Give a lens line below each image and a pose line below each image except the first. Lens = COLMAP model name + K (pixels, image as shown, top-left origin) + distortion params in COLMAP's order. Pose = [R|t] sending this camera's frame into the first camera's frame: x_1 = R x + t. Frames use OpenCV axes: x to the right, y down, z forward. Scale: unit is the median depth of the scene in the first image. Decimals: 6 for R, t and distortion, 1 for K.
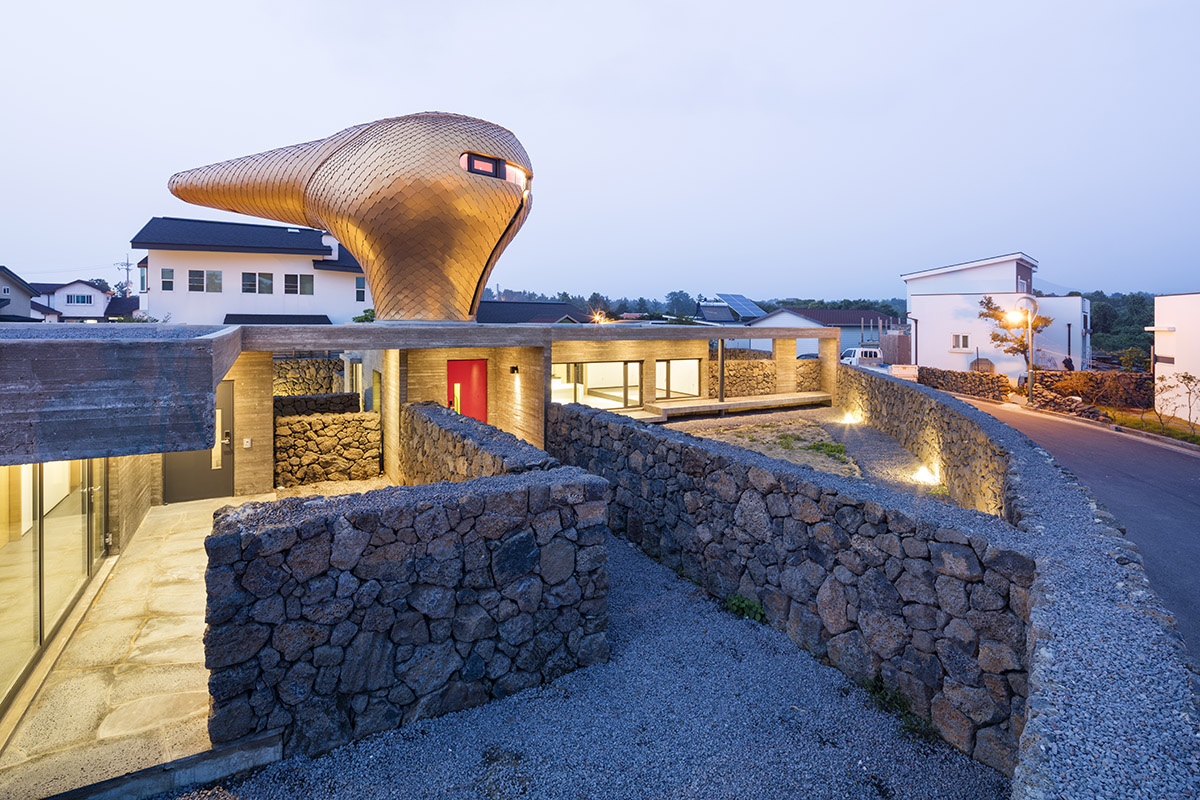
lens RADIAL K [[599.8, 0, 578.8], [0, 599.8, 314.2], [0, 0, 1]] dist [0.004739, -0.003107]
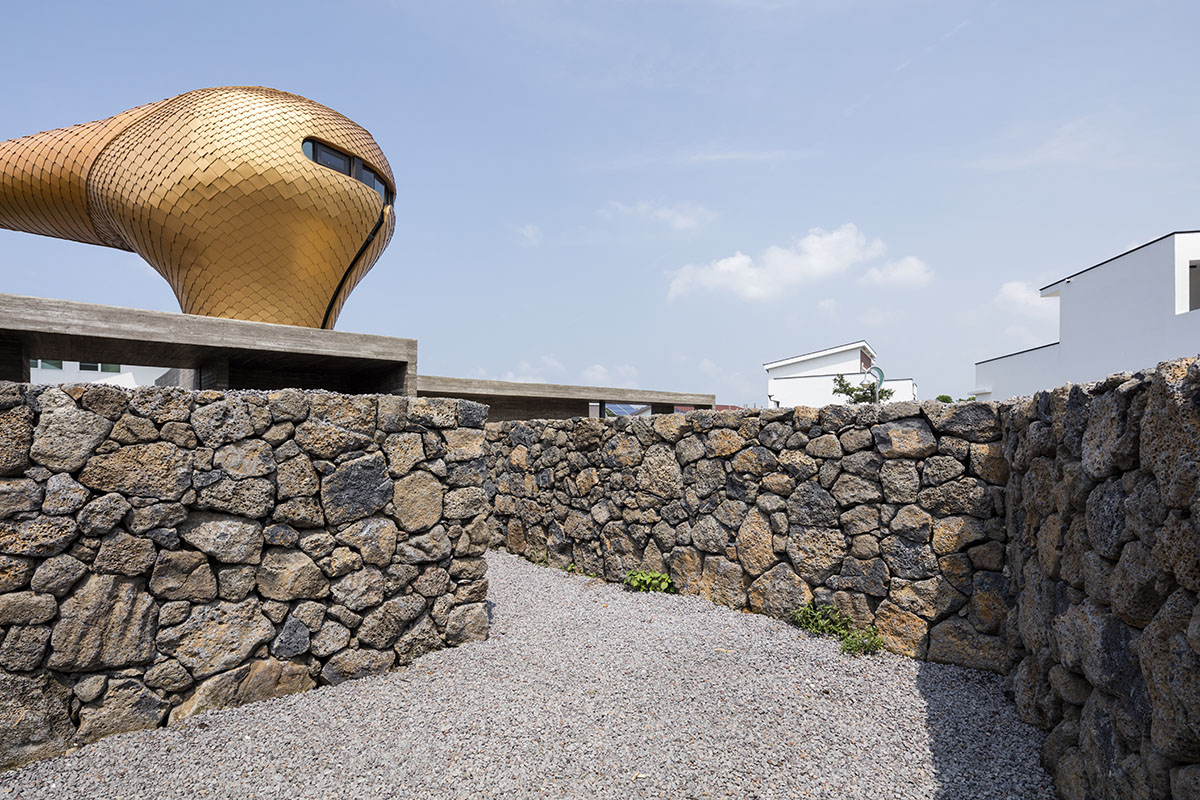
lens RADIAL K [[599.8, 0, 596.7], [0, 599.8, 434.2], [0, 0, 1]] dist [0.004739, -0.003107]
pose [[0.971912, -0.001146, 0.235343, 0.003678], [0.000882, 0.999999, 0.001225, 0.323662], [-0.235344, -0.000983, 0.971912, 0.222854]]
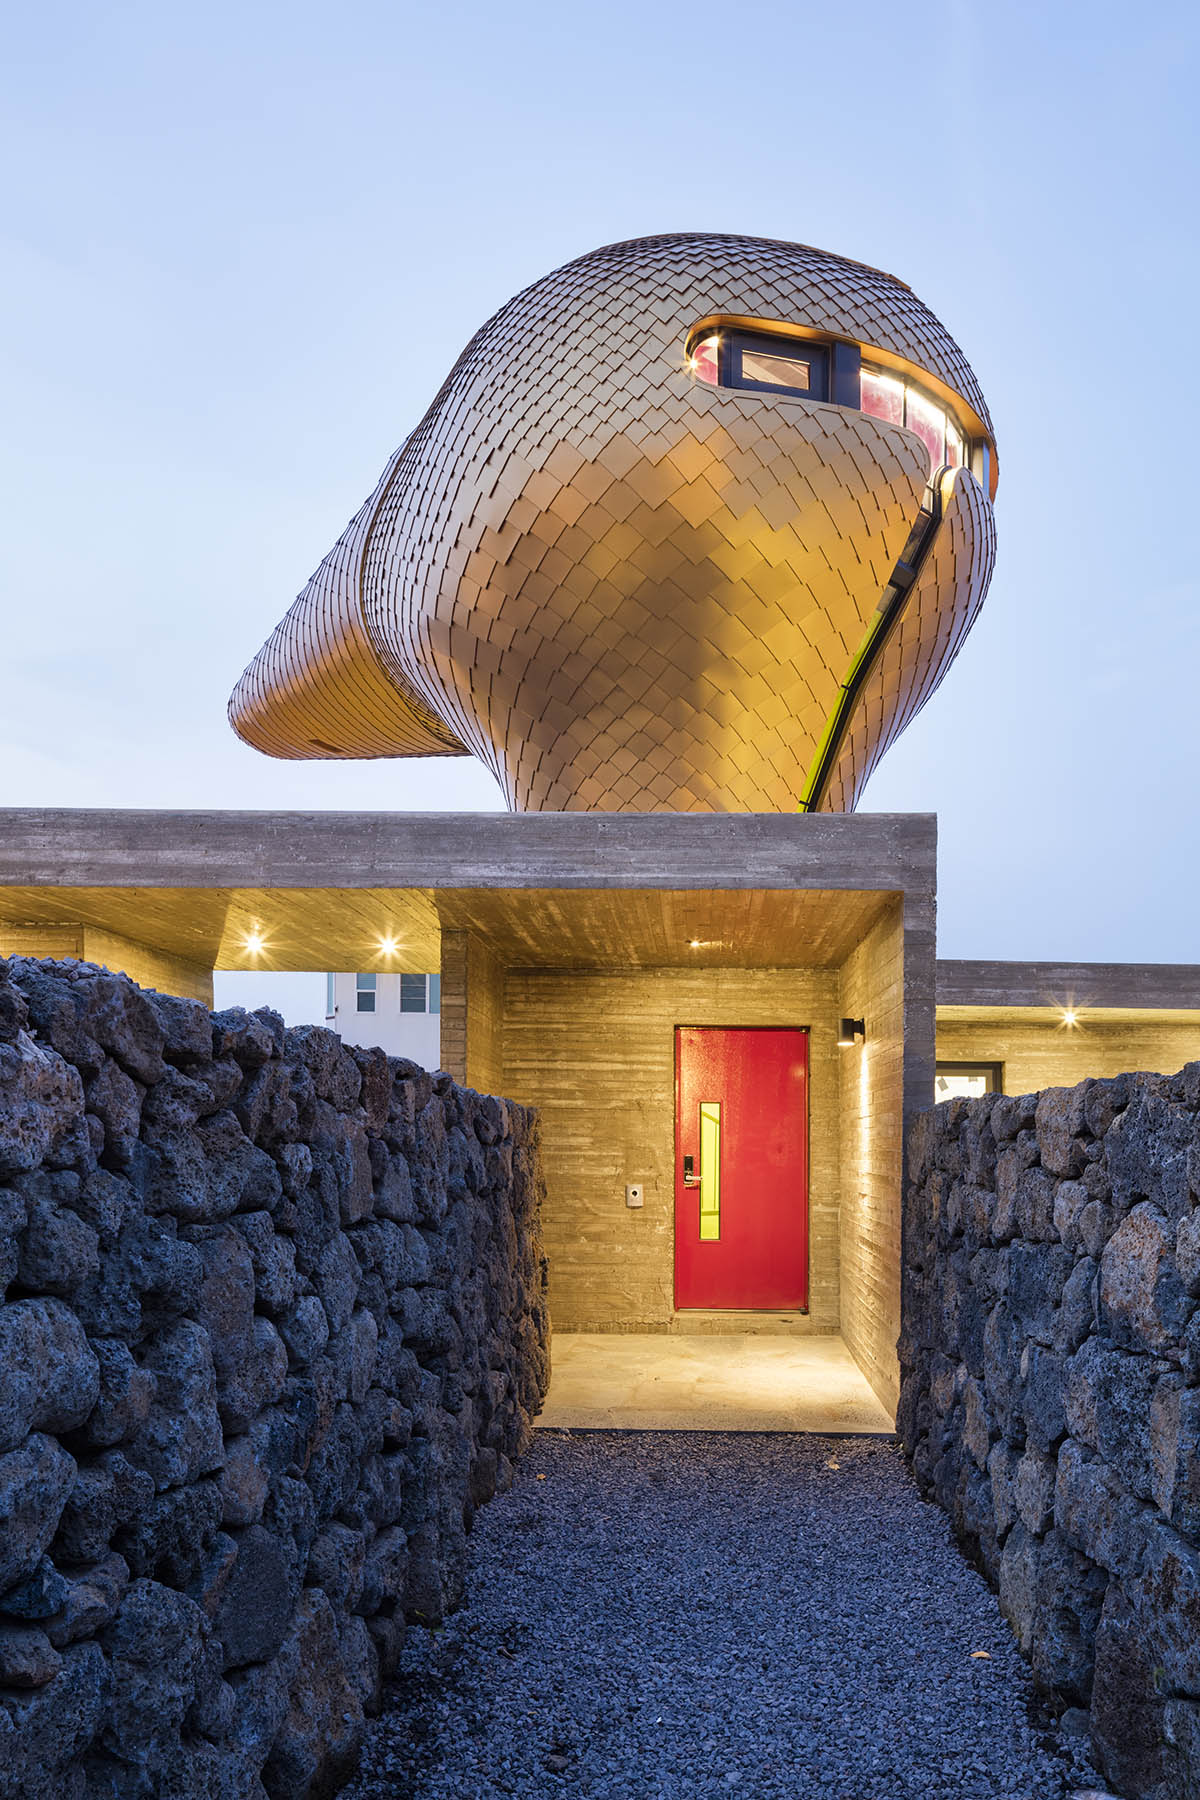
lens RADIAL K [[1285.5, 0, 600.5], [0, 1285.5, 1093.9], [0, 0, 1]] dist [-0.011791, -0.007860]
pose [[0.860187, -0.000269, -0.509978, 0.223113], [-0.014980, 0.999555, -0.025795, 0.321182], [0.509758, 0.029828, 0.859800, 0.987626]]
